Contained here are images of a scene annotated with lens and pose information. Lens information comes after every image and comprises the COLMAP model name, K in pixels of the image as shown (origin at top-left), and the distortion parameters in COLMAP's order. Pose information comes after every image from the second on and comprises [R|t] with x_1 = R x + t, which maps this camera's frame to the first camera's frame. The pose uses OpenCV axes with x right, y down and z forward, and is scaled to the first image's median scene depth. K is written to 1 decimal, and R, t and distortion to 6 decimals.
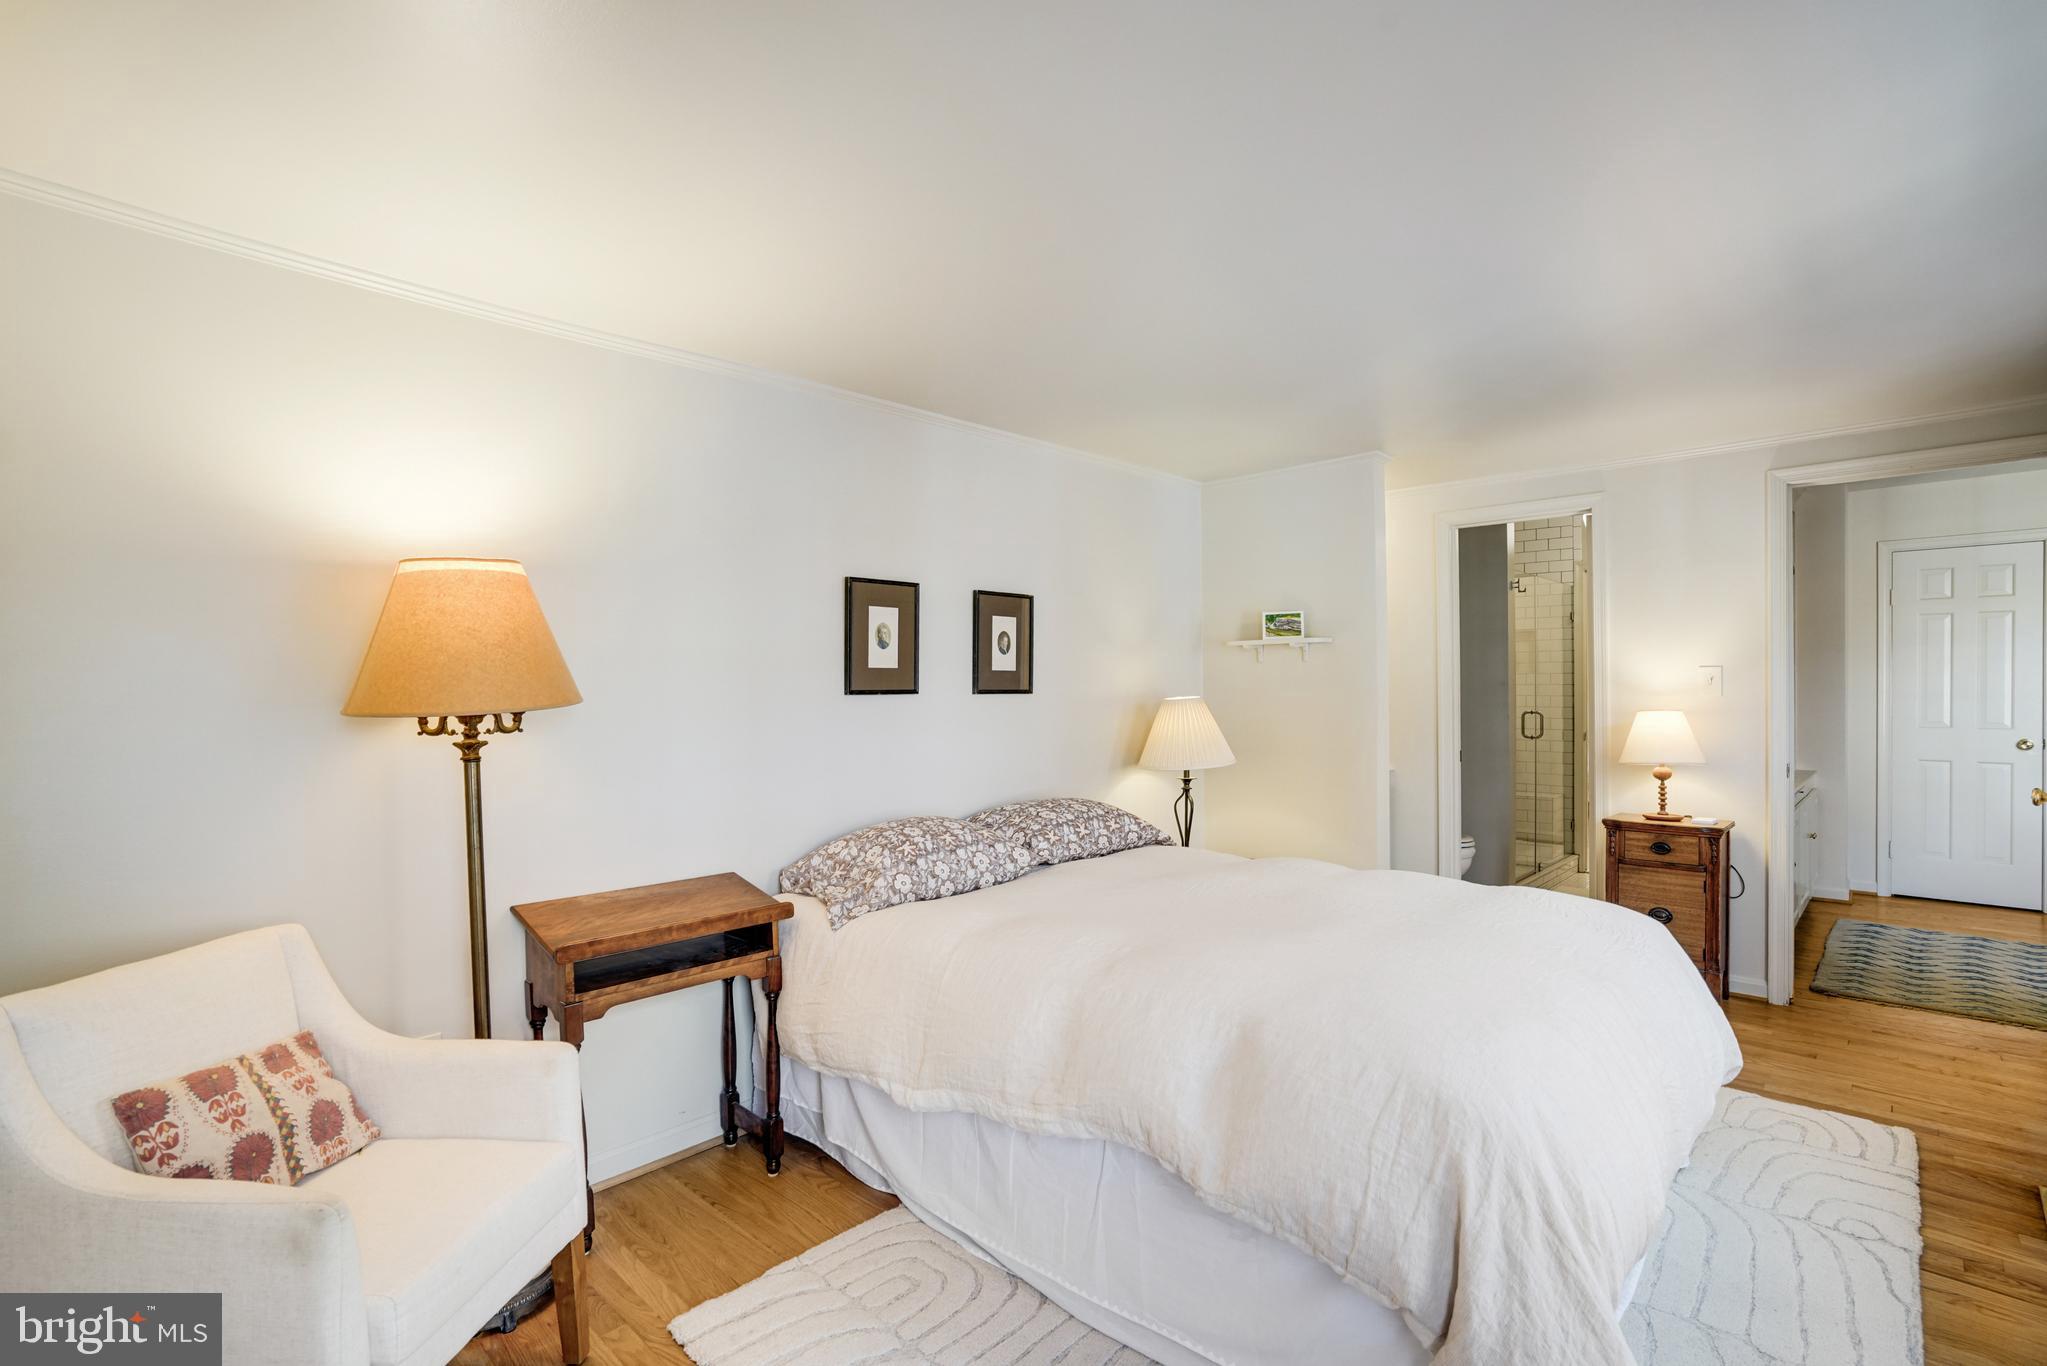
lens RADIAL K [[950.1, 0, 1015.5], [0, 950.1, 684.8], [0, 0, 1]] dist [-0.052086, 0.019878]
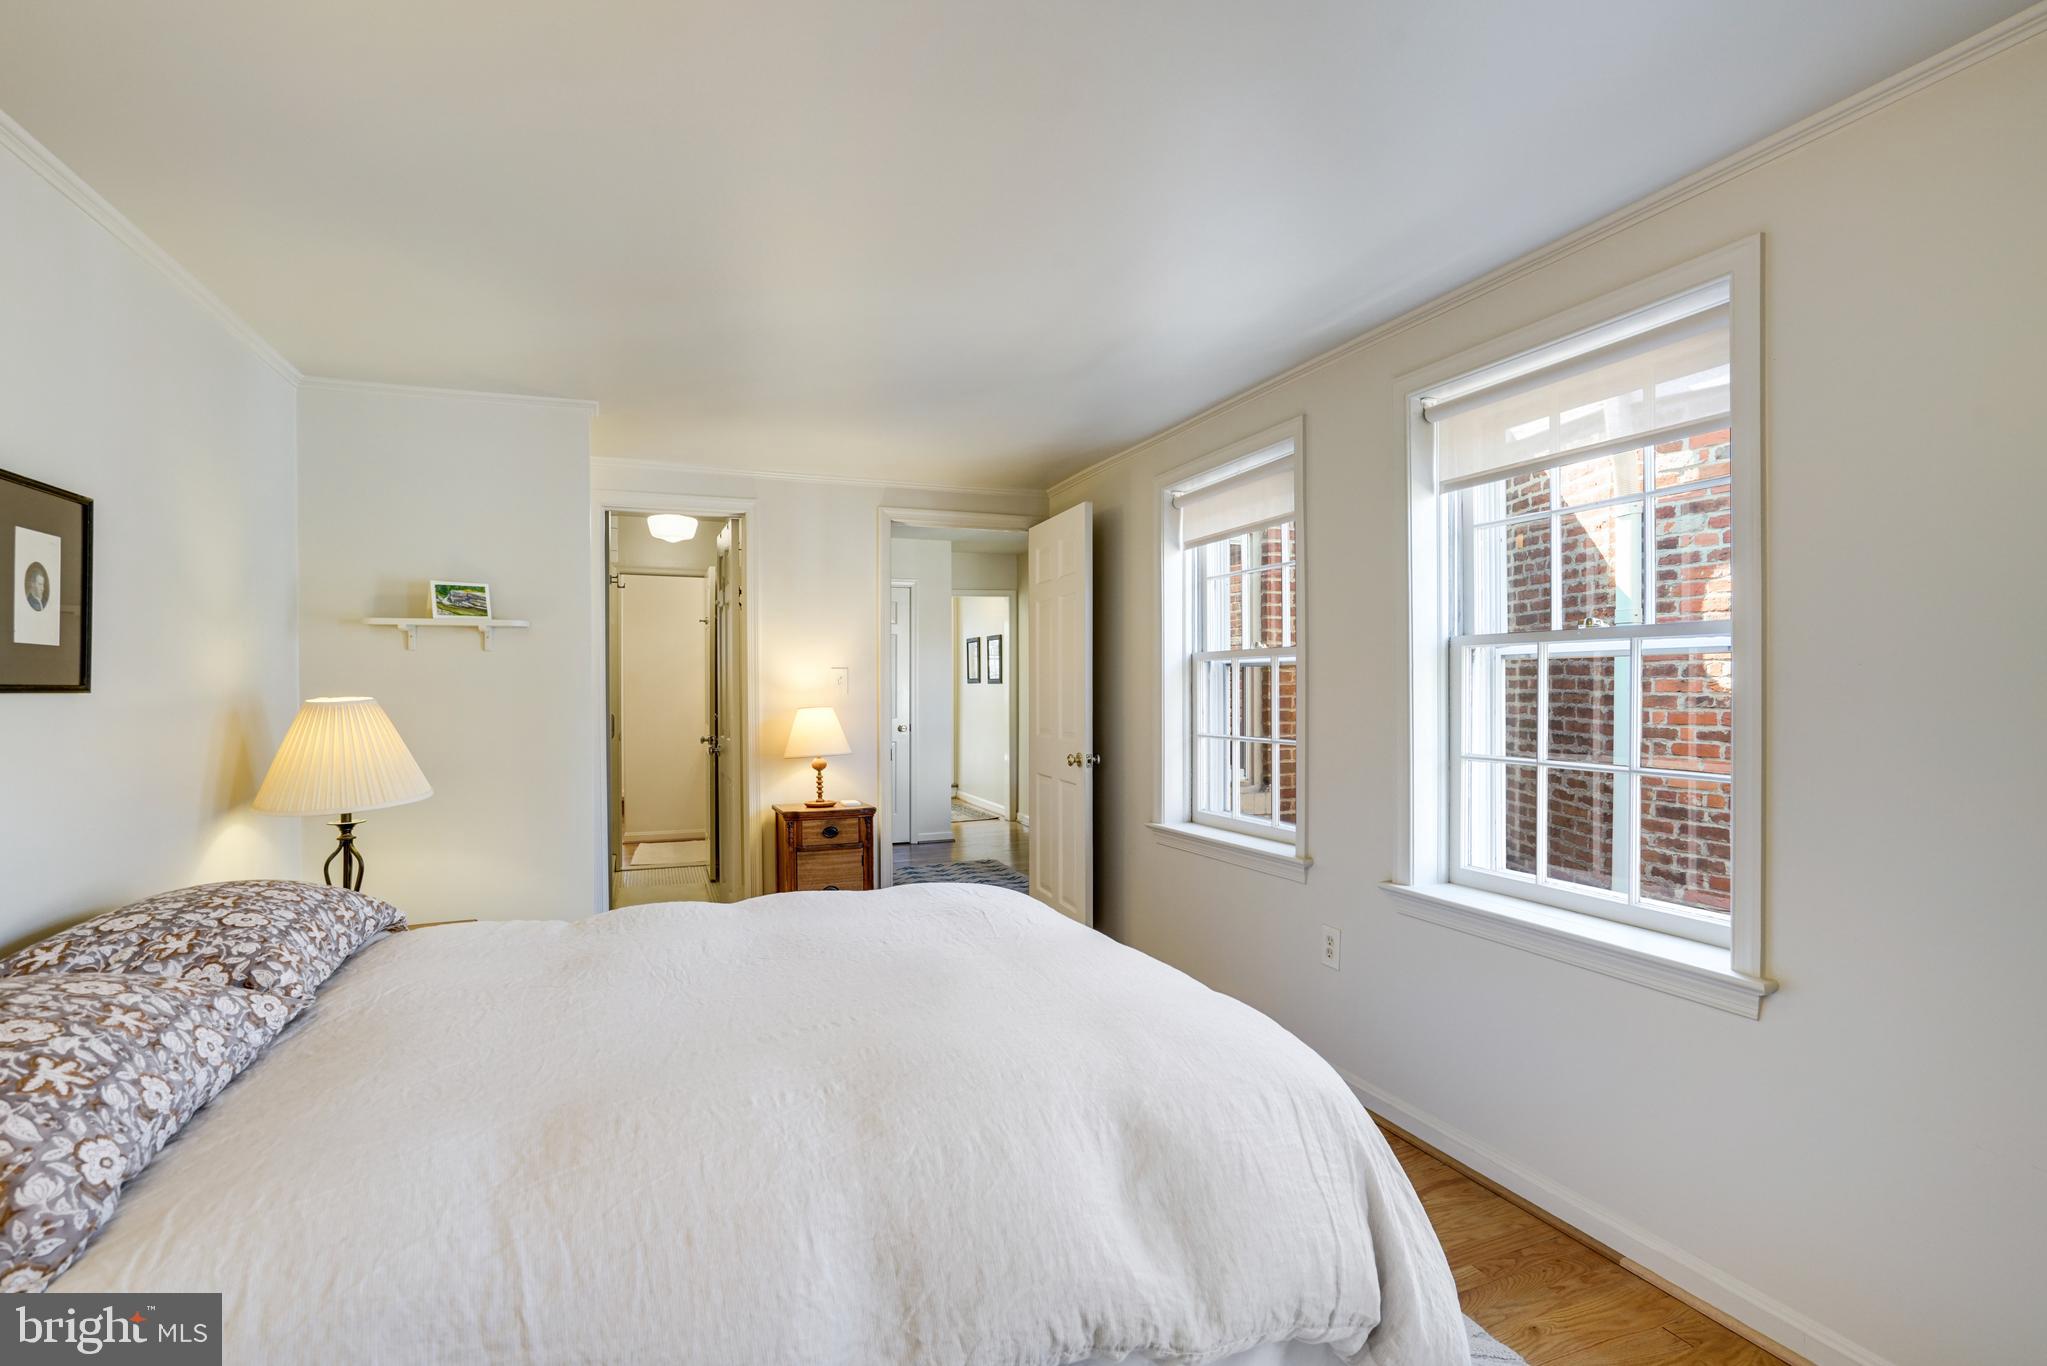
lens RADIAL K [[932.9, 0, 1012.8], [0, 932.9, 683.4], [0, 0, 1]] dist [-0.044124, 0.023762]
pose [[0.421900, 0.005862, 0.906624, -0.209435], [0.002156, 0.999970, -0.007469, 0.008756], [-0.906640, 0.005106, 0.421874, 0.337959]]
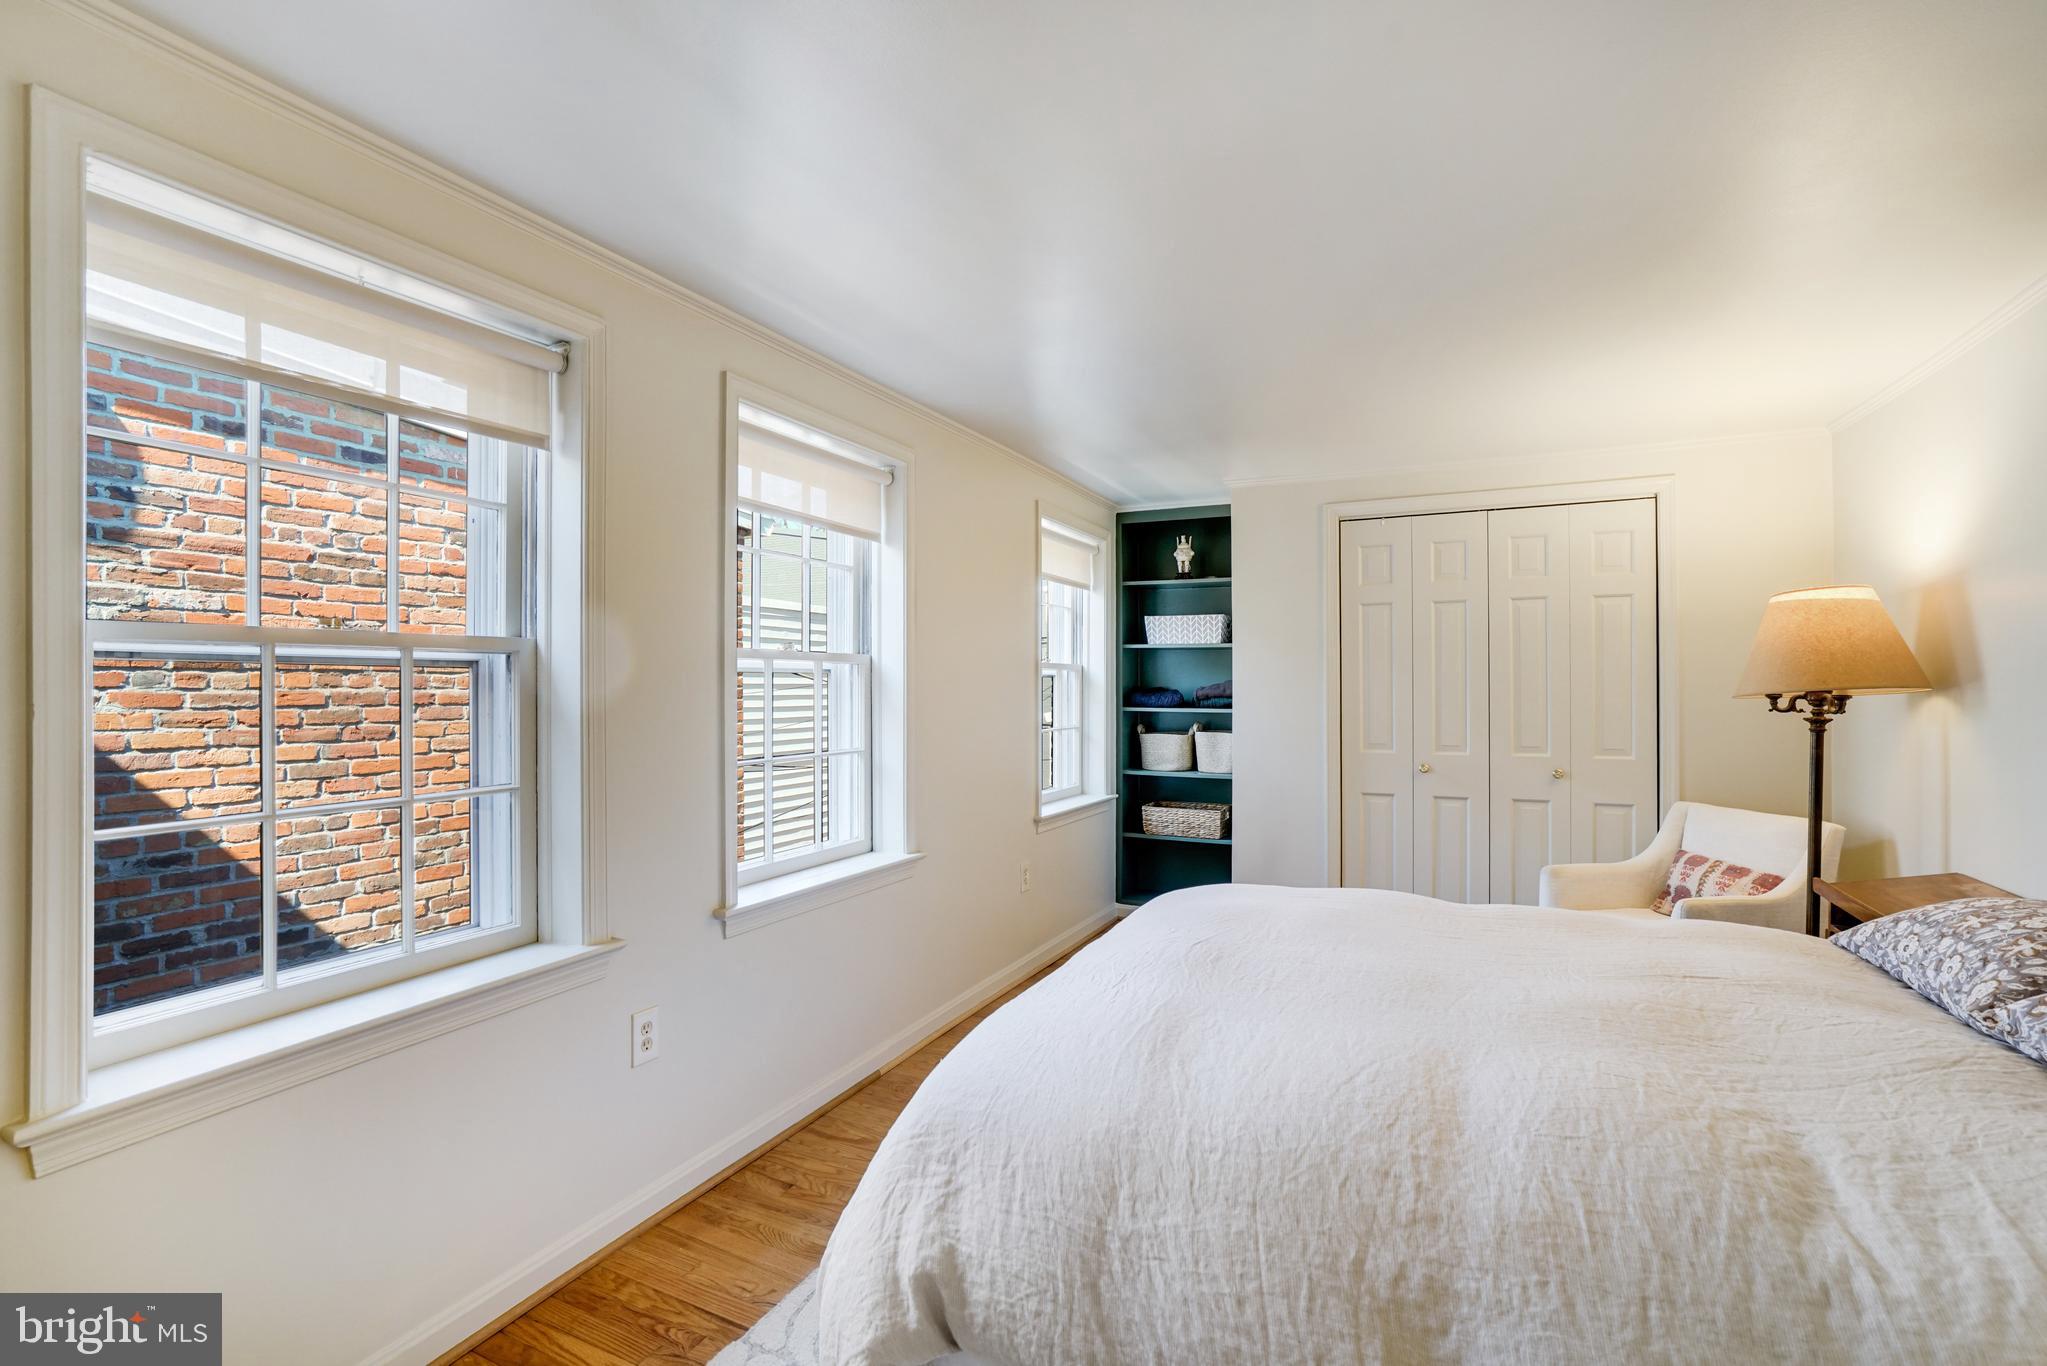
lens RADIAL K [[932.9, 0, 1012.8], [0, 932.9, 683.4], [0, 0, 1]] dist [-0.044124, 0.023762]
pose [[-0.950707, 0.004069, -0.310064, 0.542068], [0.004242, 0.999991, 0.000116, 0.001141], [0.310062, -0.001205, -0.950716, 1.032849]]
